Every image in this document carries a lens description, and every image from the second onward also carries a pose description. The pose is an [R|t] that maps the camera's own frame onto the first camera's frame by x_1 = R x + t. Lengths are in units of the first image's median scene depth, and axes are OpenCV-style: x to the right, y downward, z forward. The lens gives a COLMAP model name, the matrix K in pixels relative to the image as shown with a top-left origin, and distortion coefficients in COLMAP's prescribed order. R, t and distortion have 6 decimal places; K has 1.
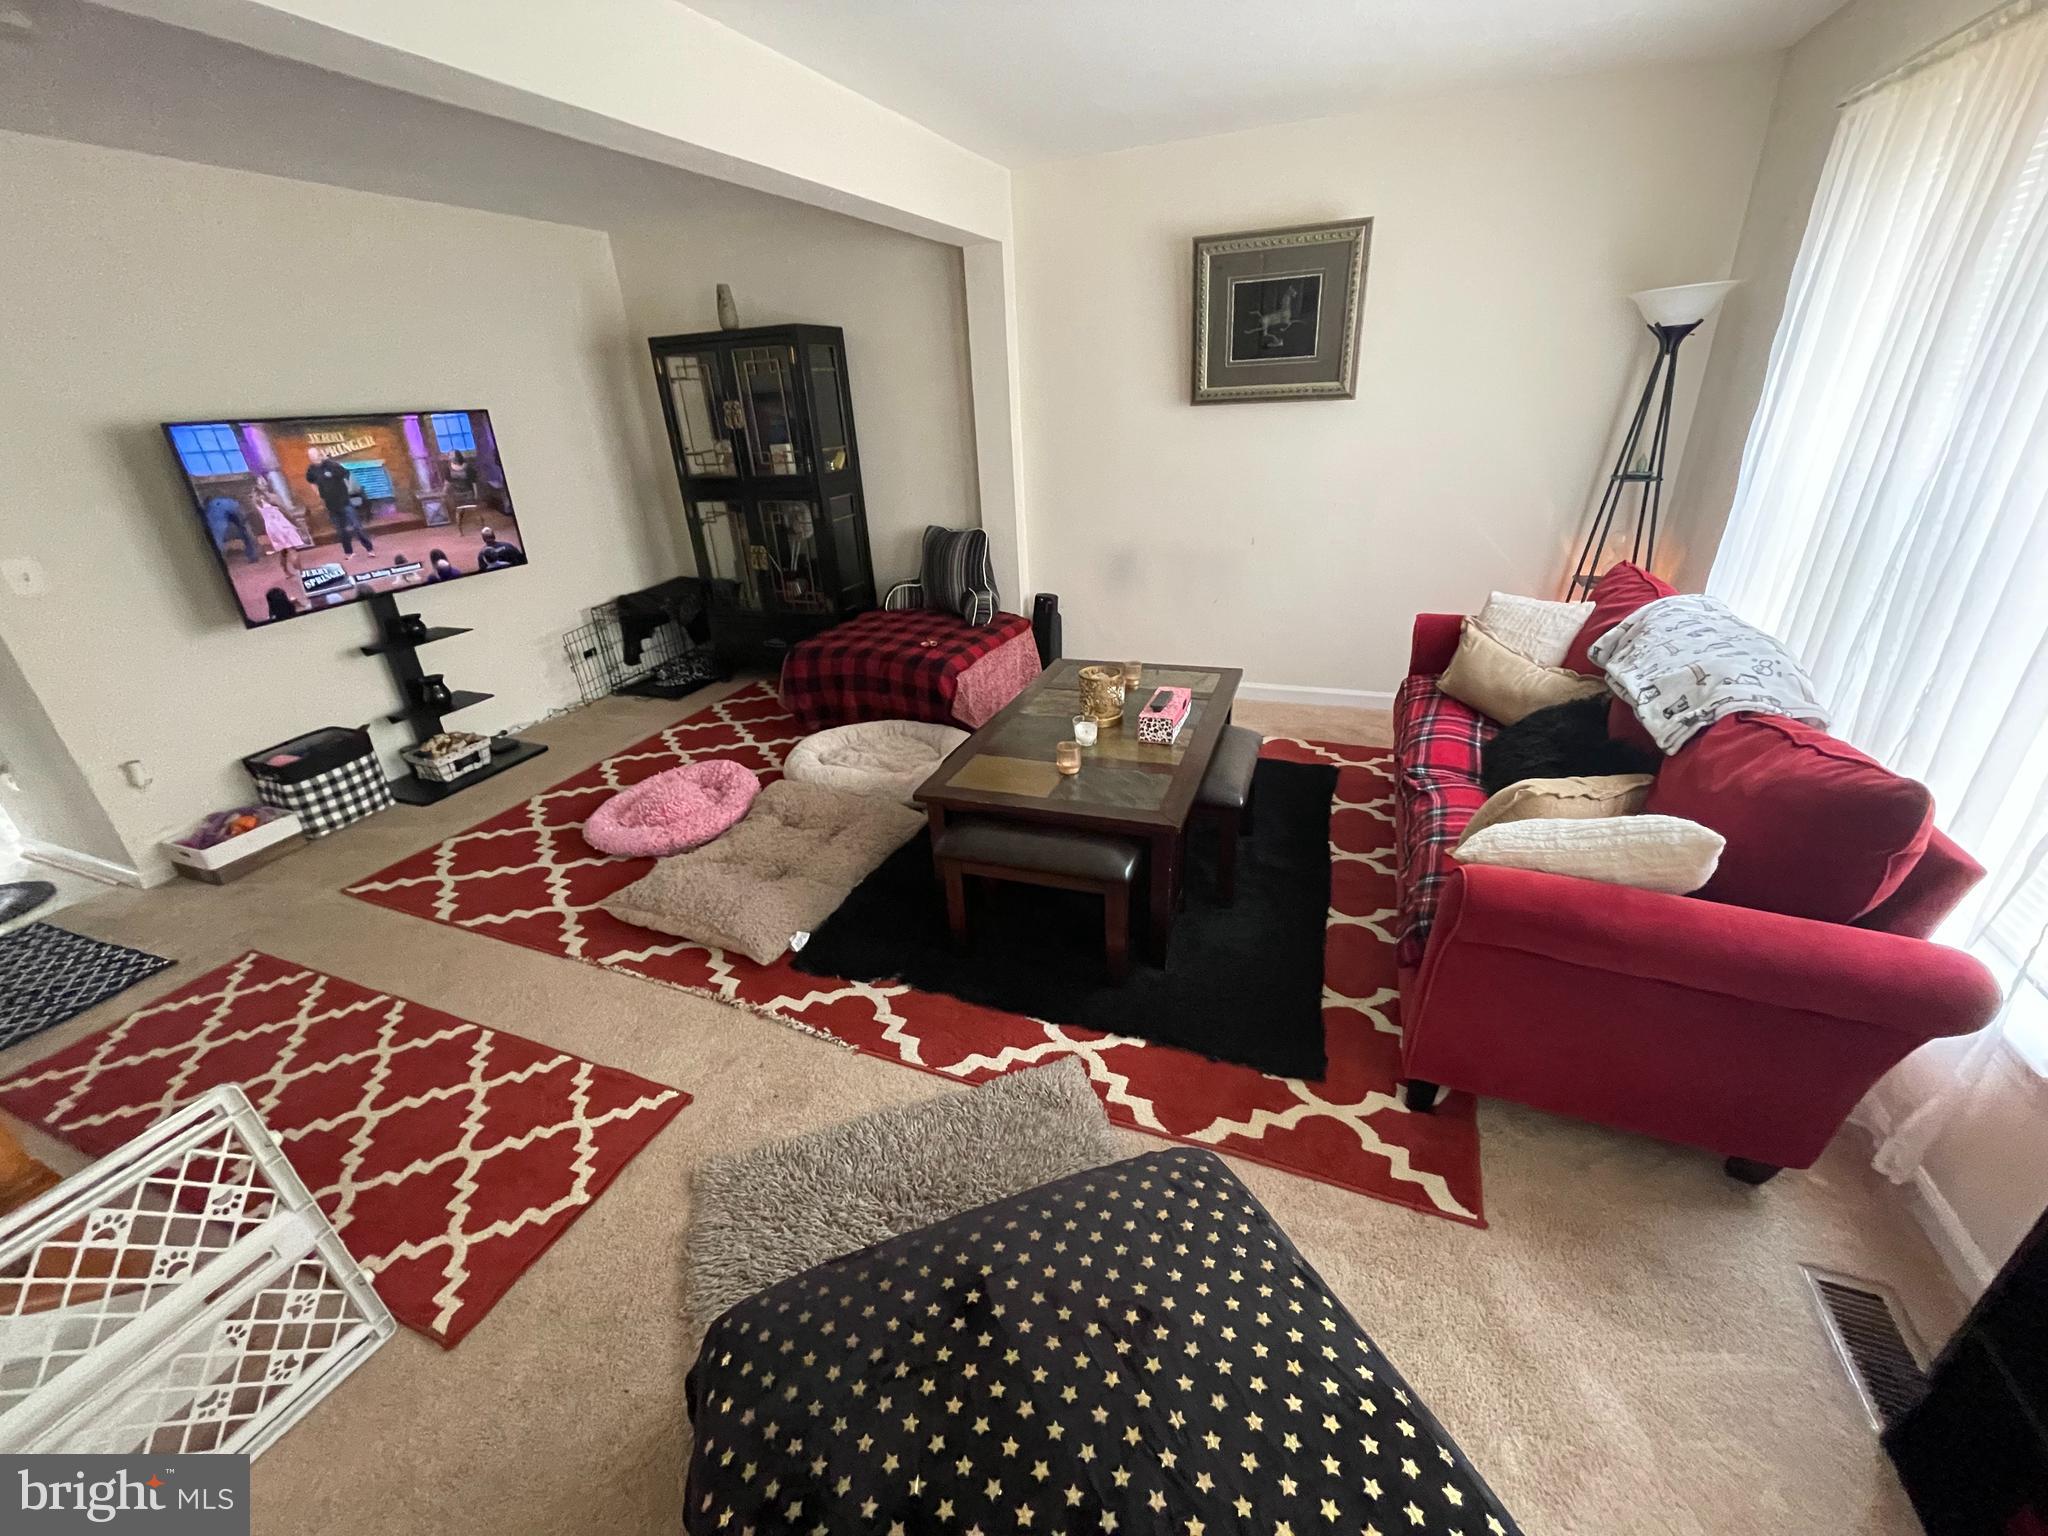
lens RADIAL K [[819.1, 0, 1024.0], [0, 819.1, 768.0], [0, 0, 1]] dist [0.000757, -0.000115]
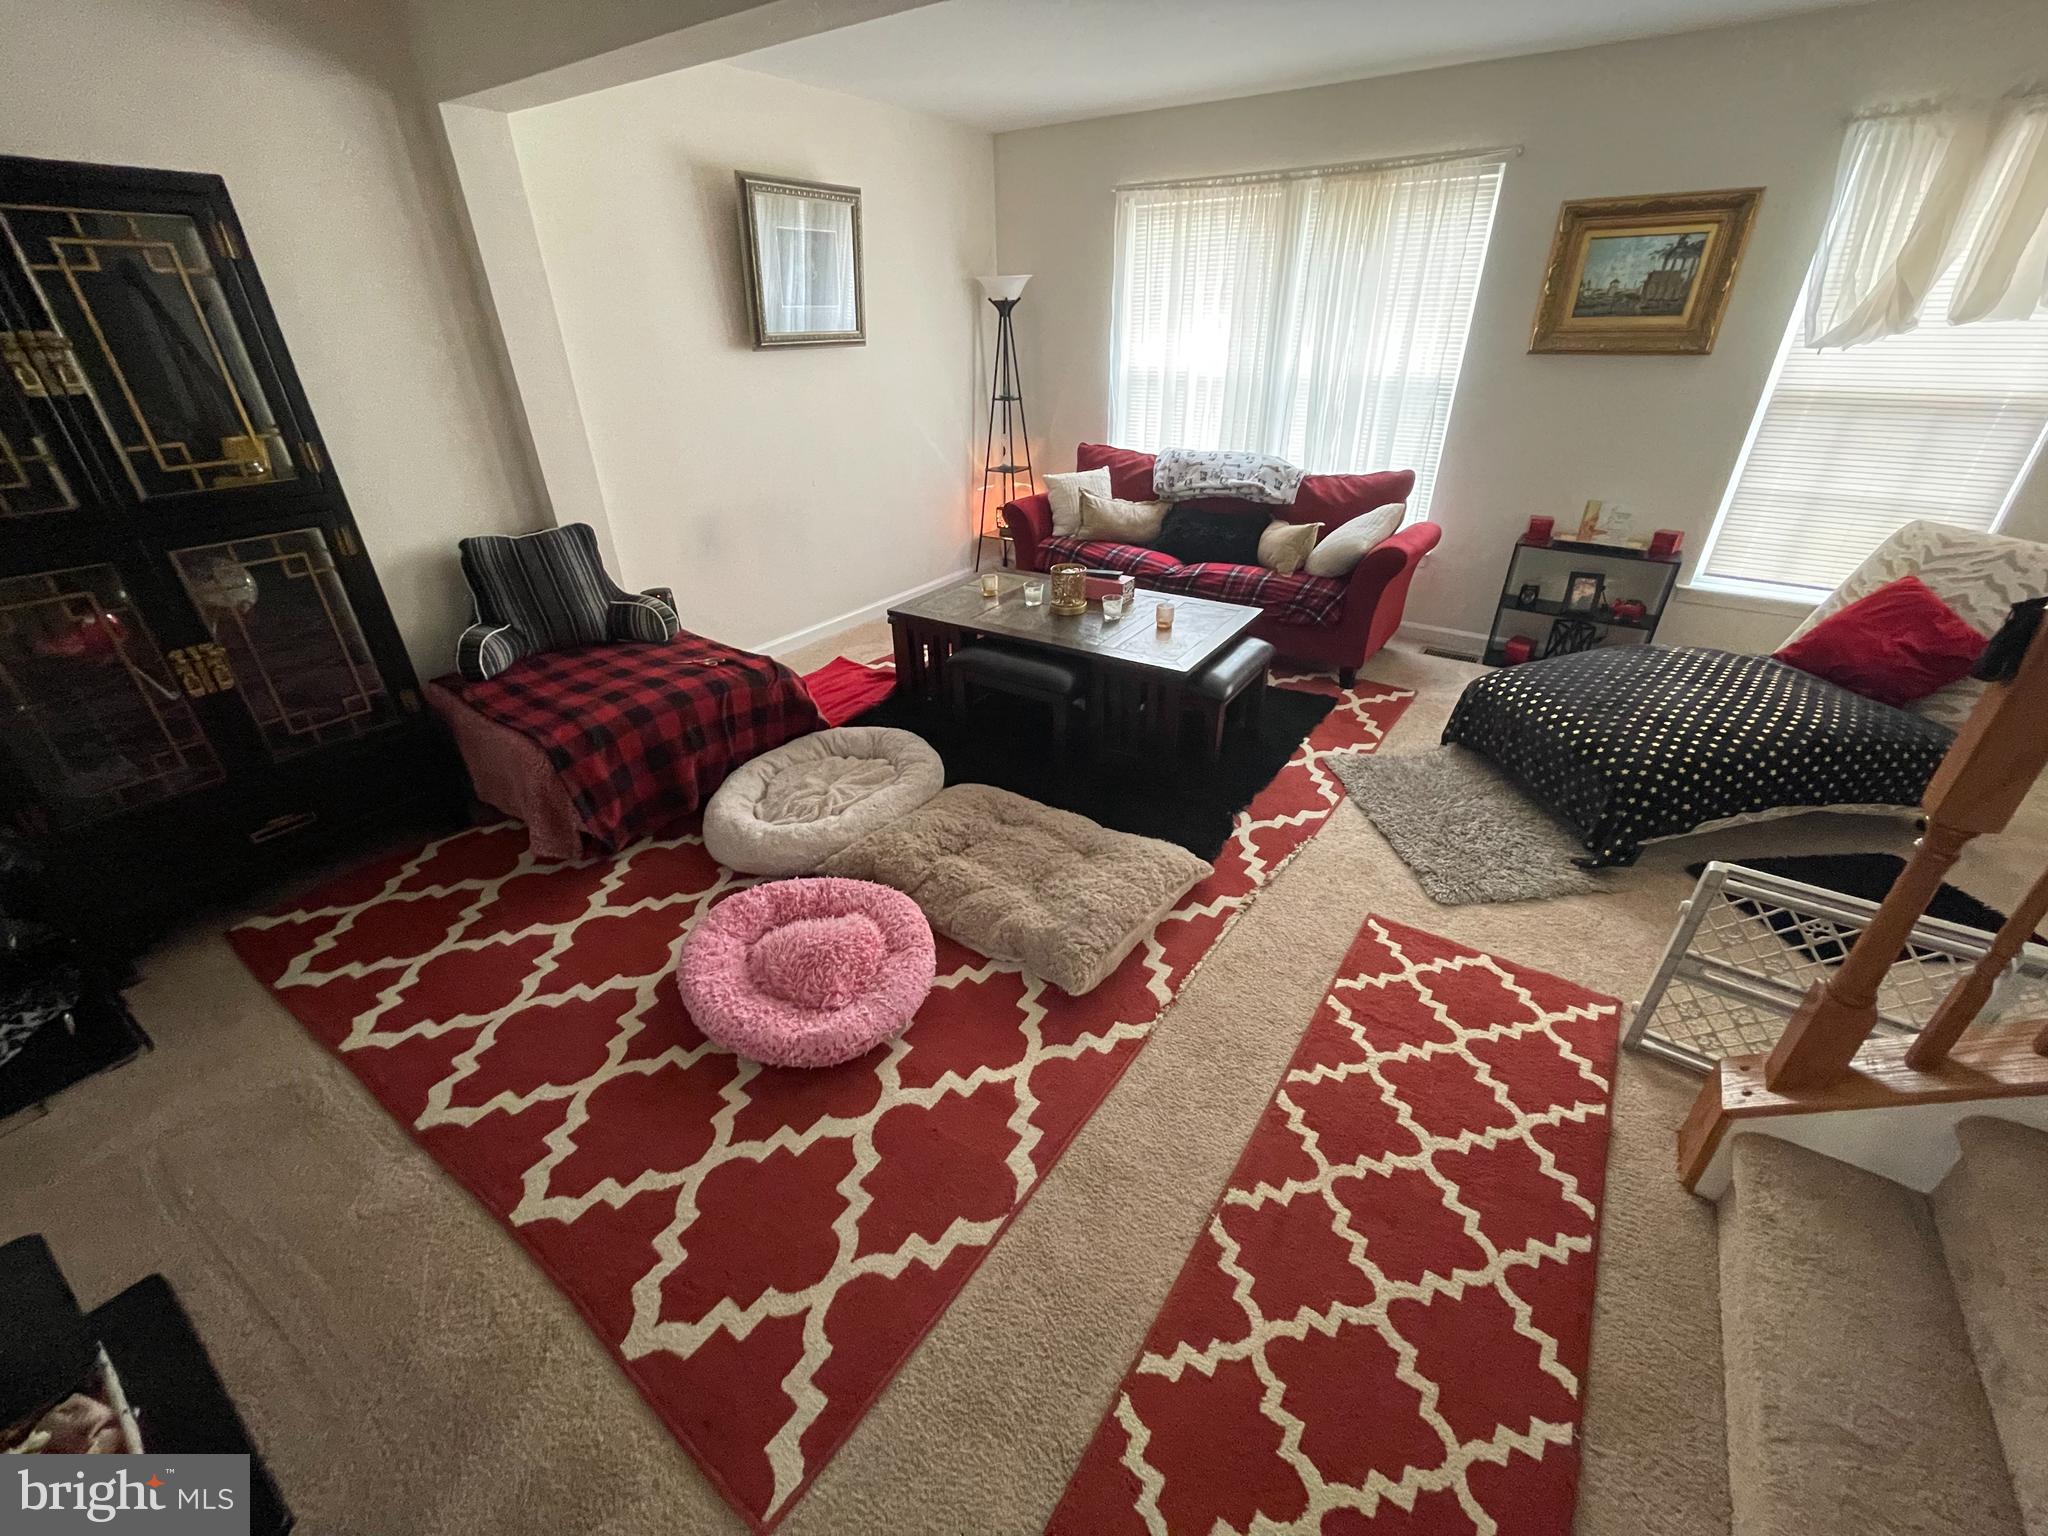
lens RADIAL K [[819.1, 0, 1024.0], [0, 819.1, 768.0], [0, 0, 1]] dist [0.000757, -0.000115]
pose [[0.231714, -0.429813, 0.872679, -1.126072], [0.411172, 0.856294, 0.312568, -0.276552], [-0.881616, 0.286395, 0.375142, 0.715670]]
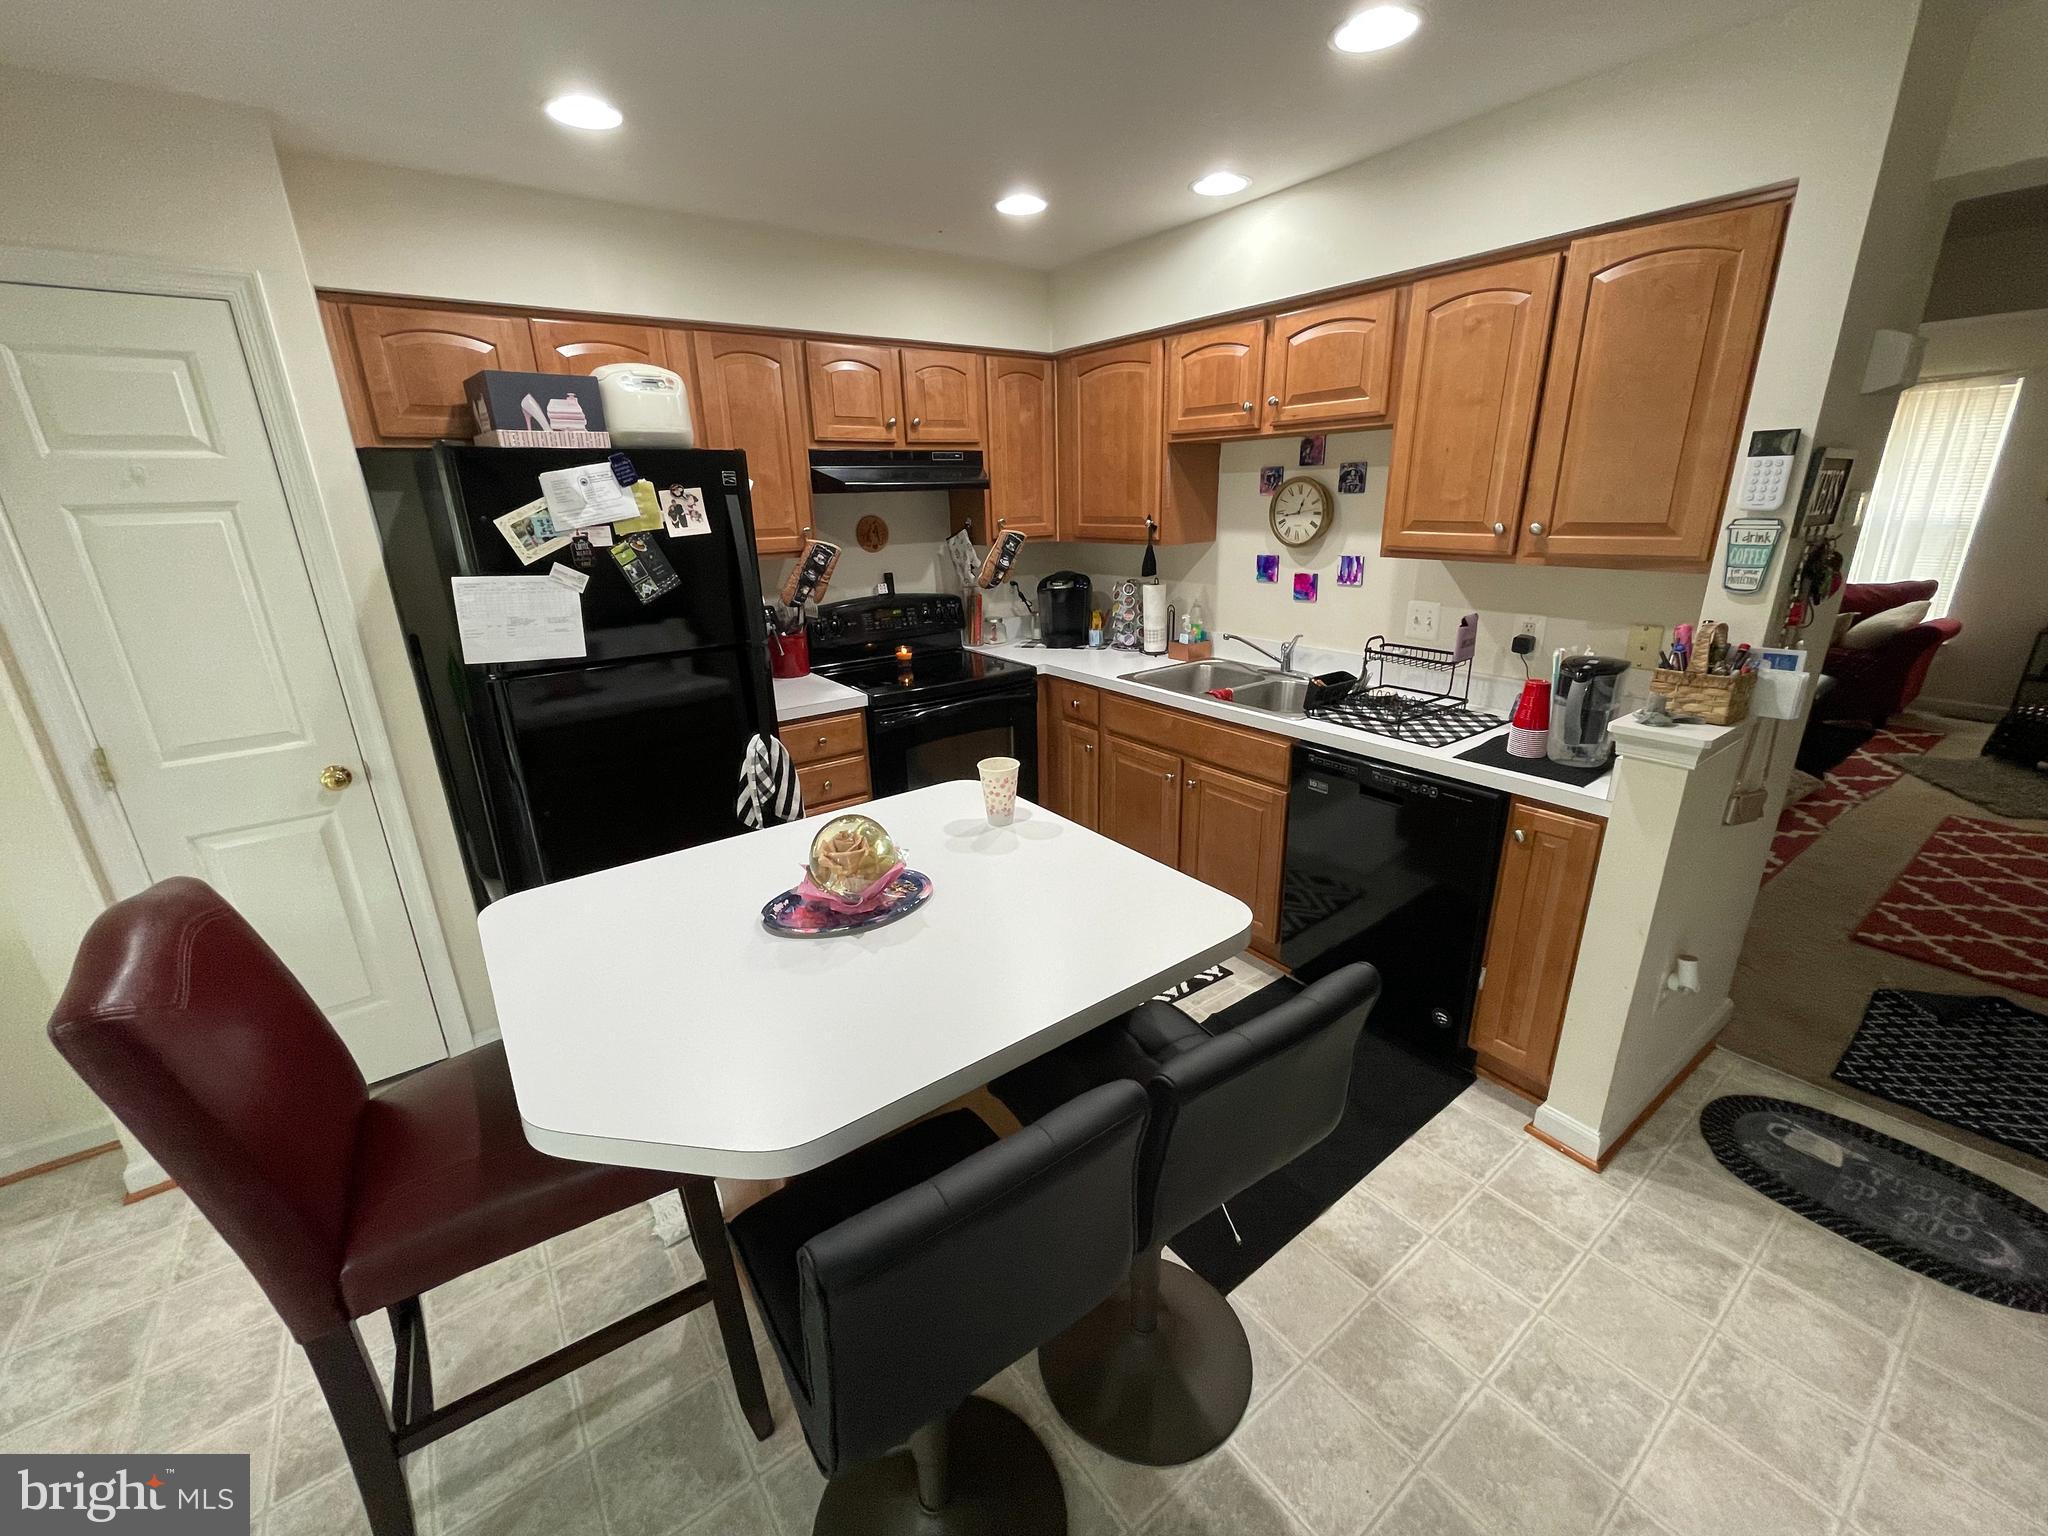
lens RADIAL K [[830.0, 0, 1024.0], [0, 830.0, 768.0], [0, 0, 1]] dist [0.001362, 0.000081]
pose [[0.532067, -0.243143, 0.811040, -2.448905], [0.359599, 0.932091, 0.043525, -0.456626], [-0.766546, 0.268491, 0.583369, 1.158926]]
